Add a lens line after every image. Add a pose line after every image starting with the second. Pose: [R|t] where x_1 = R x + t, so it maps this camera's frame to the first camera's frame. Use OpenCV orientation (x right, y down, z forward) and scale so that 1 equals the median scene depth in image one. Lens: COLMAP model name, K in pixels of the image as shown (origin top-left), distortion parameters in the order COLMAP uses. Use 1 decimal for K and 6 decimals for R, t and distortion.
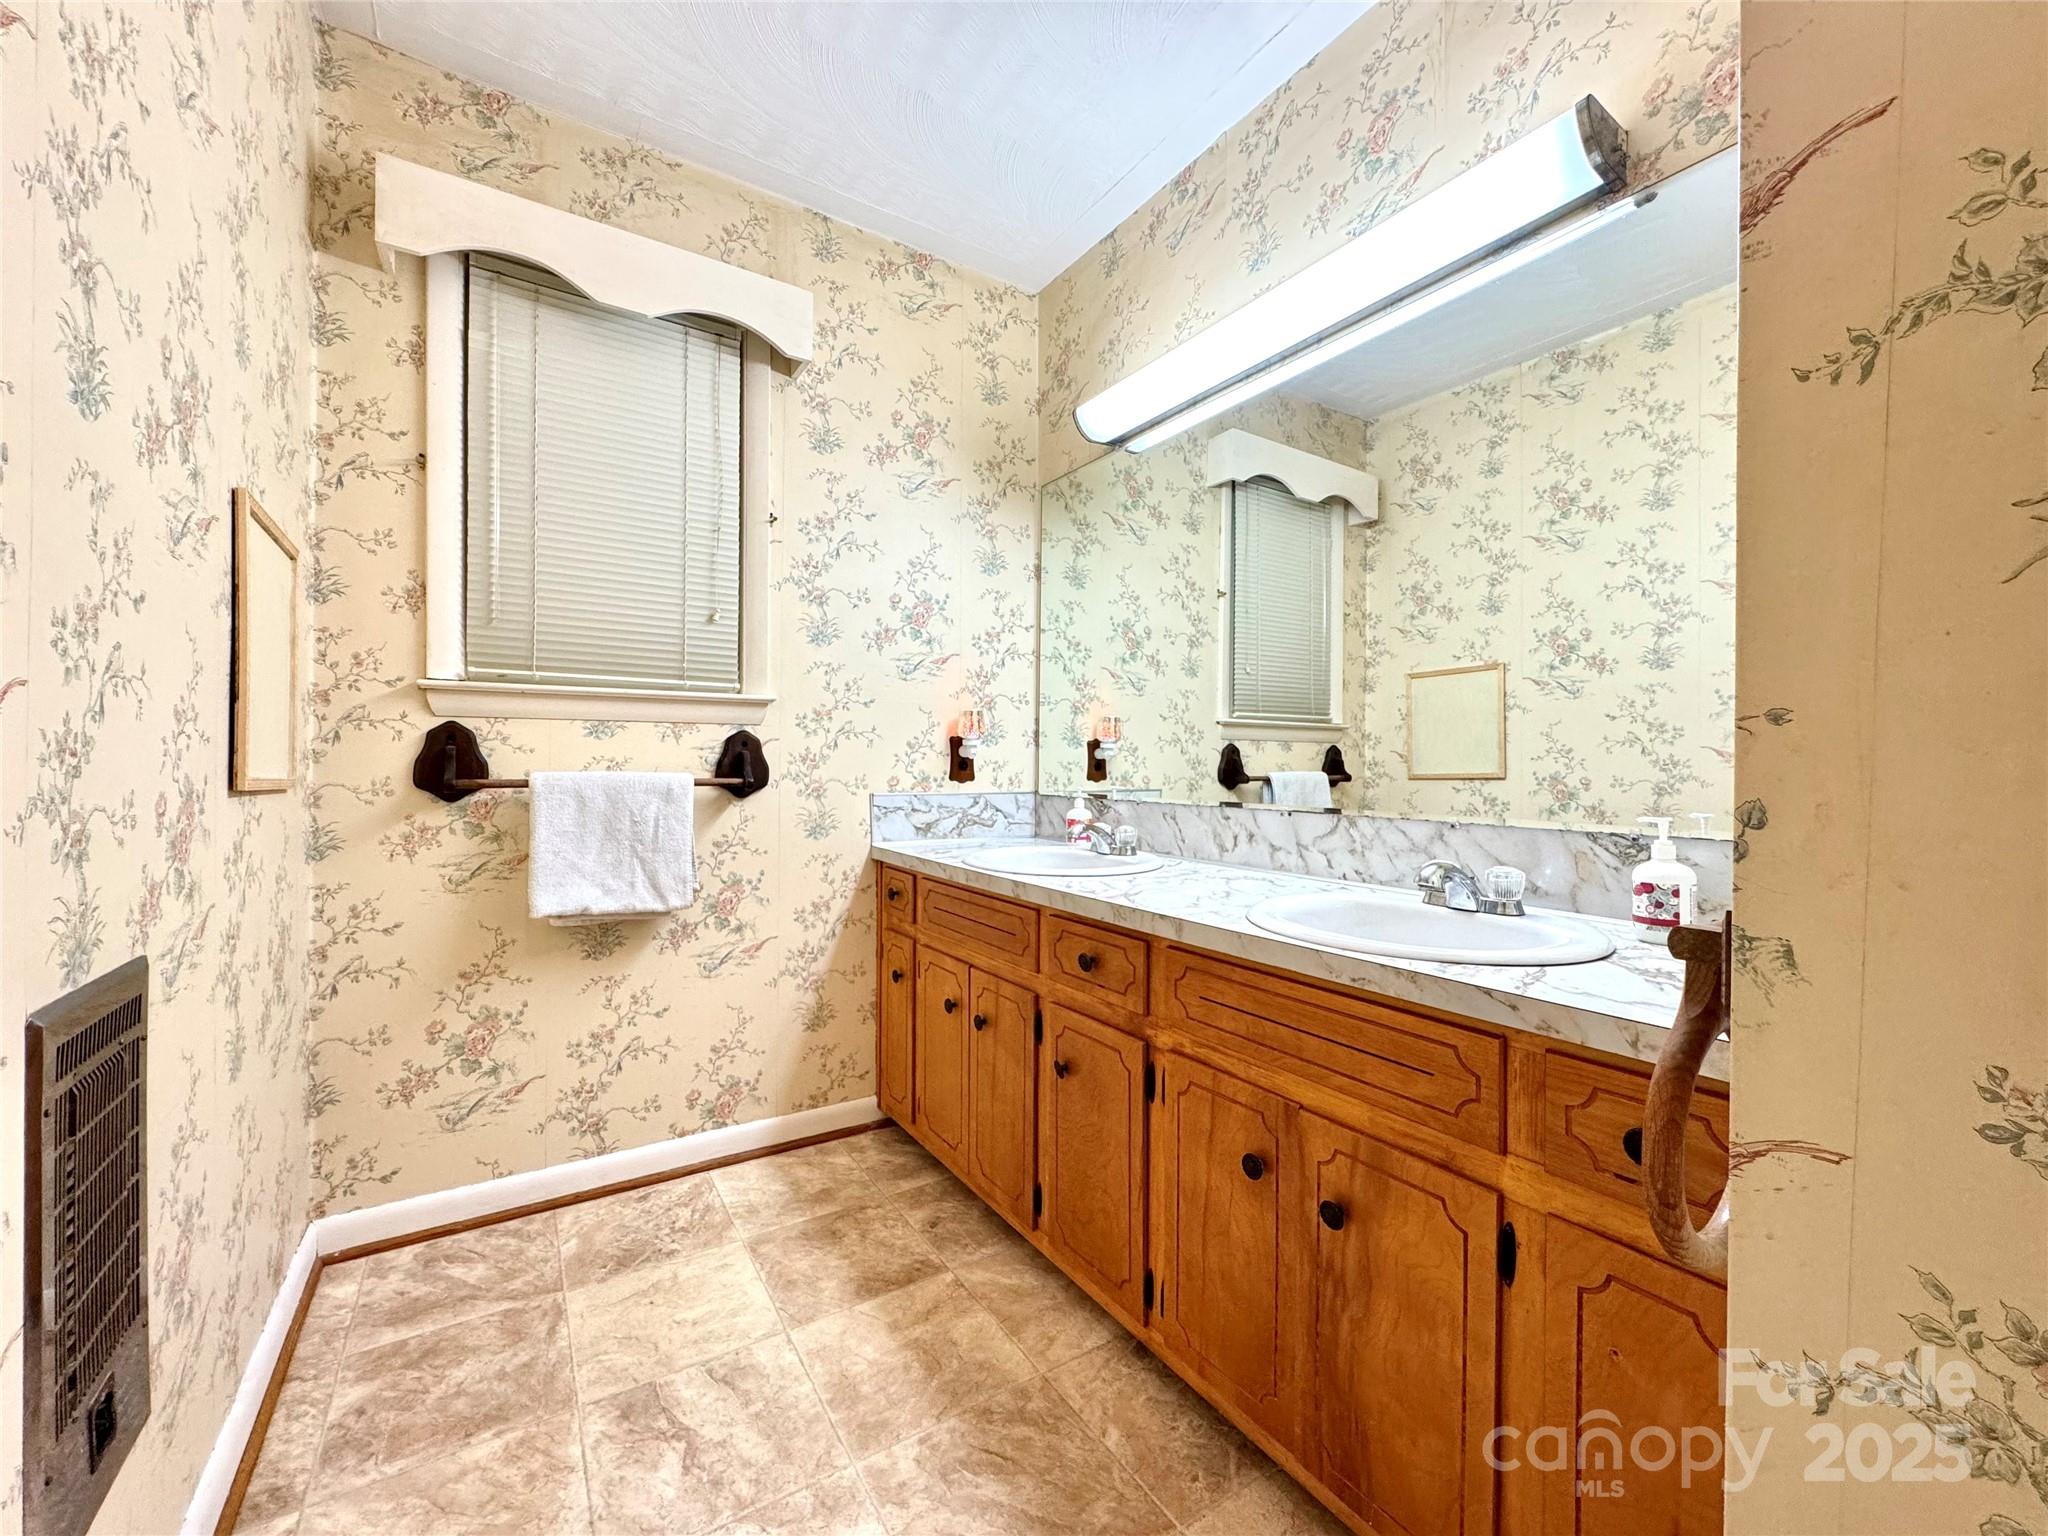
lens RADIAL K [[814.9, 0, 1027.1], [0, 814.9, 768.4], [0, 0, 1]] dist [0.002716, -0.000130]
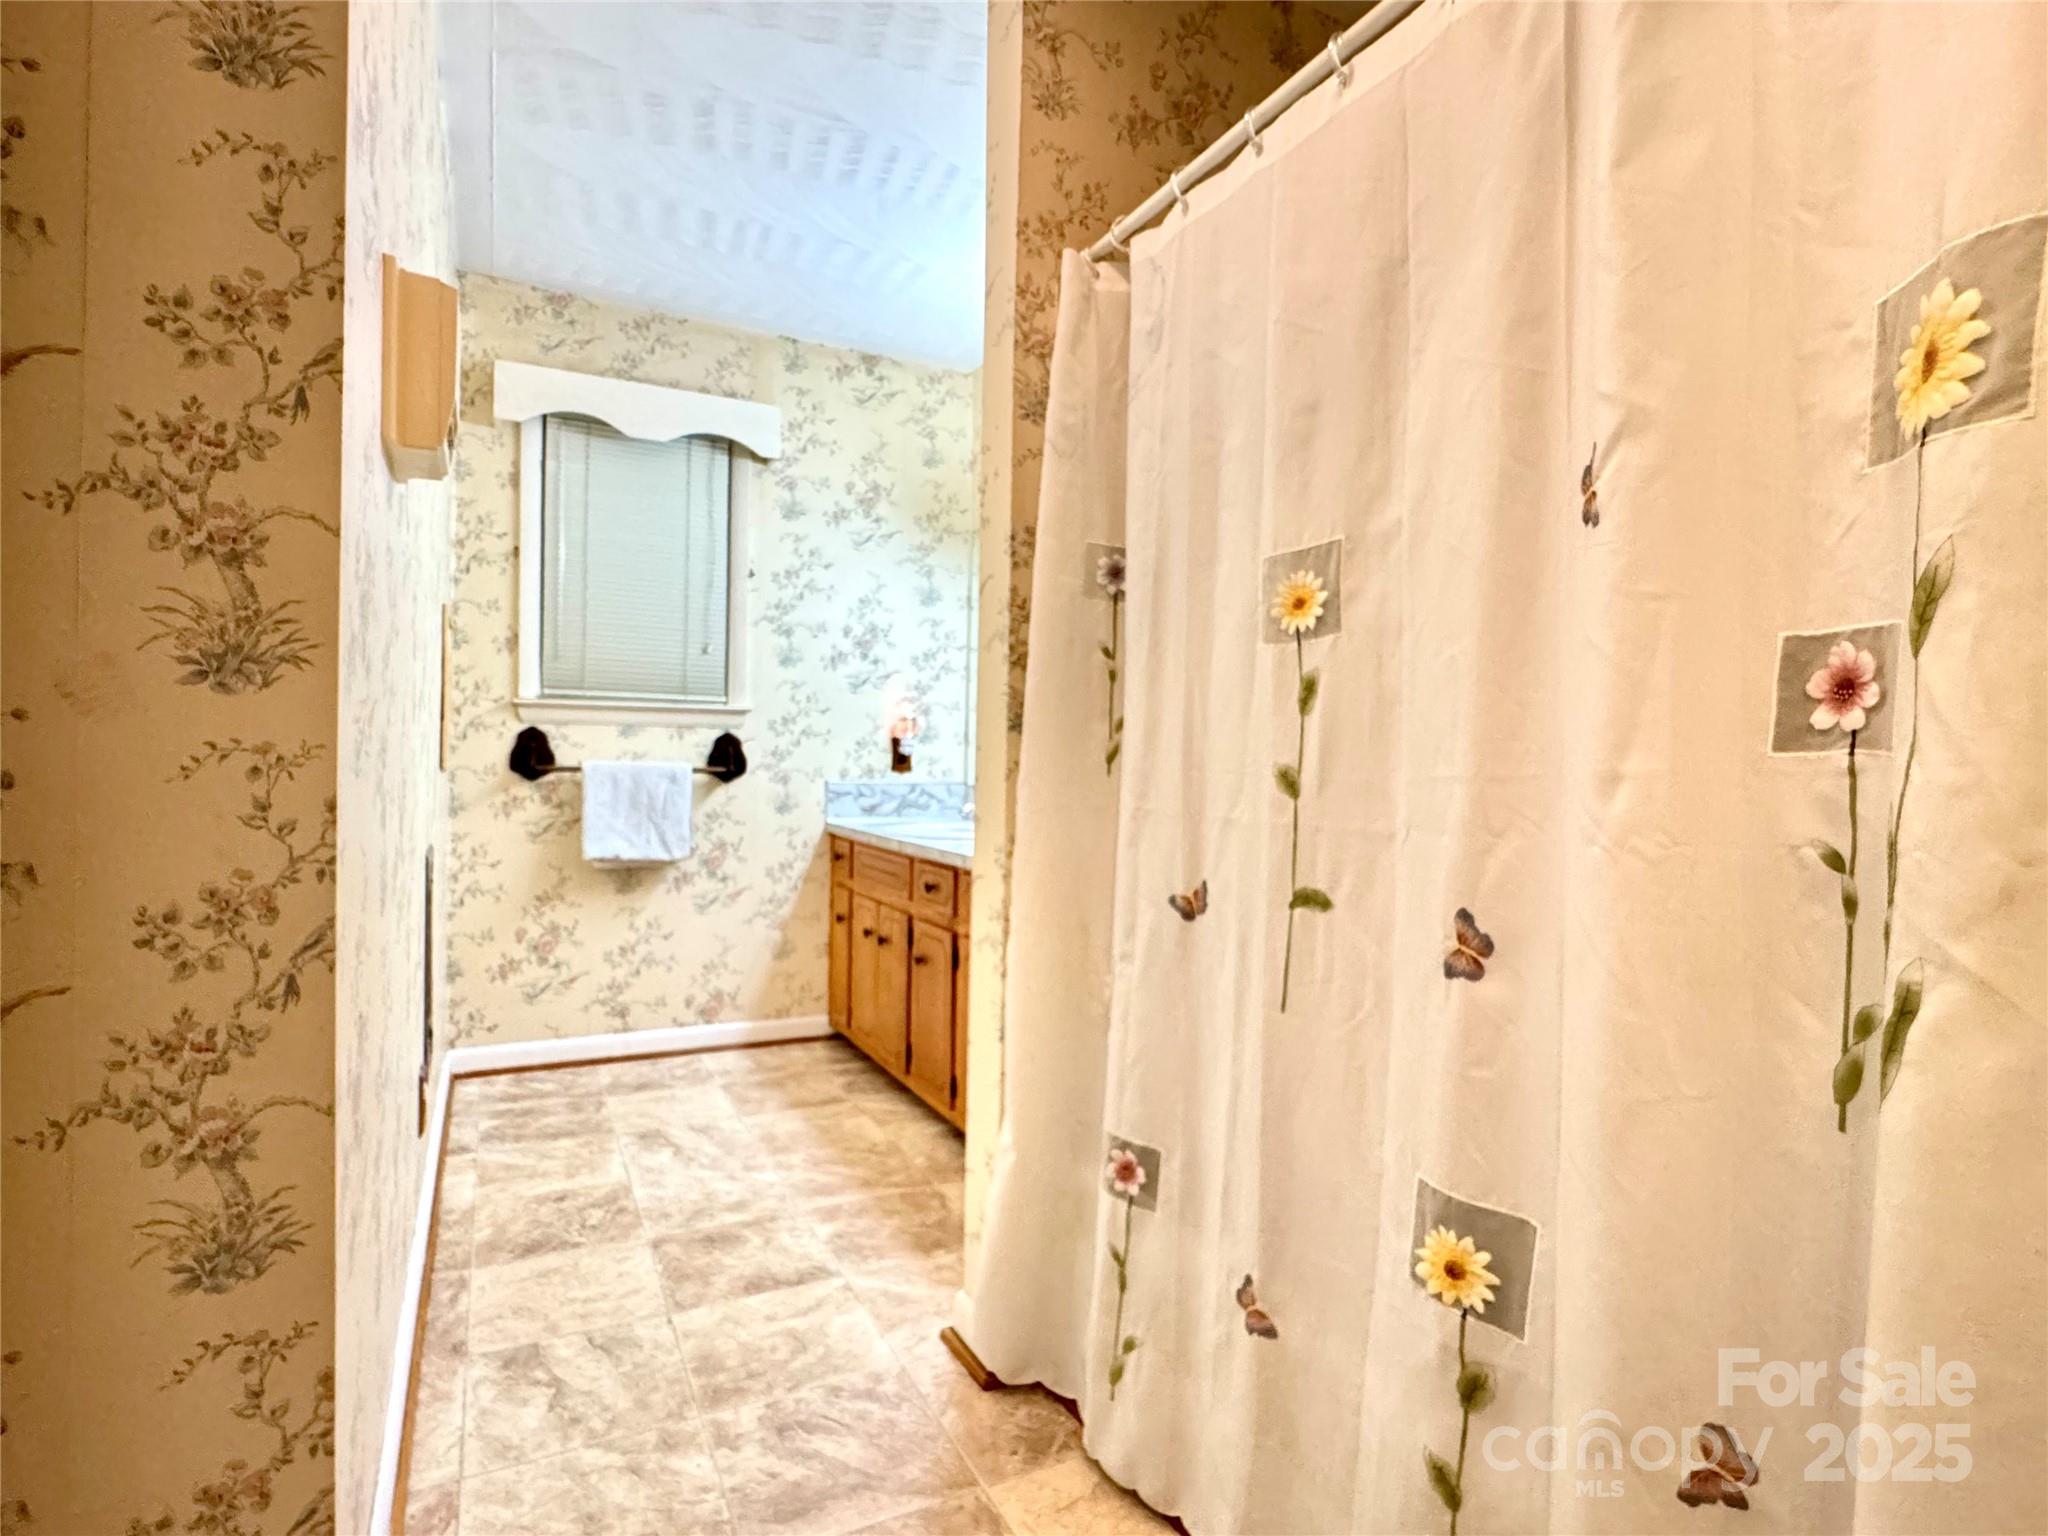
lens RADIAL K [[1026.3, 0, 1020.3], [0, 1026.3, 771.2], [0, 0, 1]] dist [0.006549, 0.000500]
pose [[0.994520, 0.012290, -0.103825, 0.345109], [-0.011679, 0.999911, 0.006493, 0.001618], [0.103896, -0.005245, 0.994574, -0.713340]]
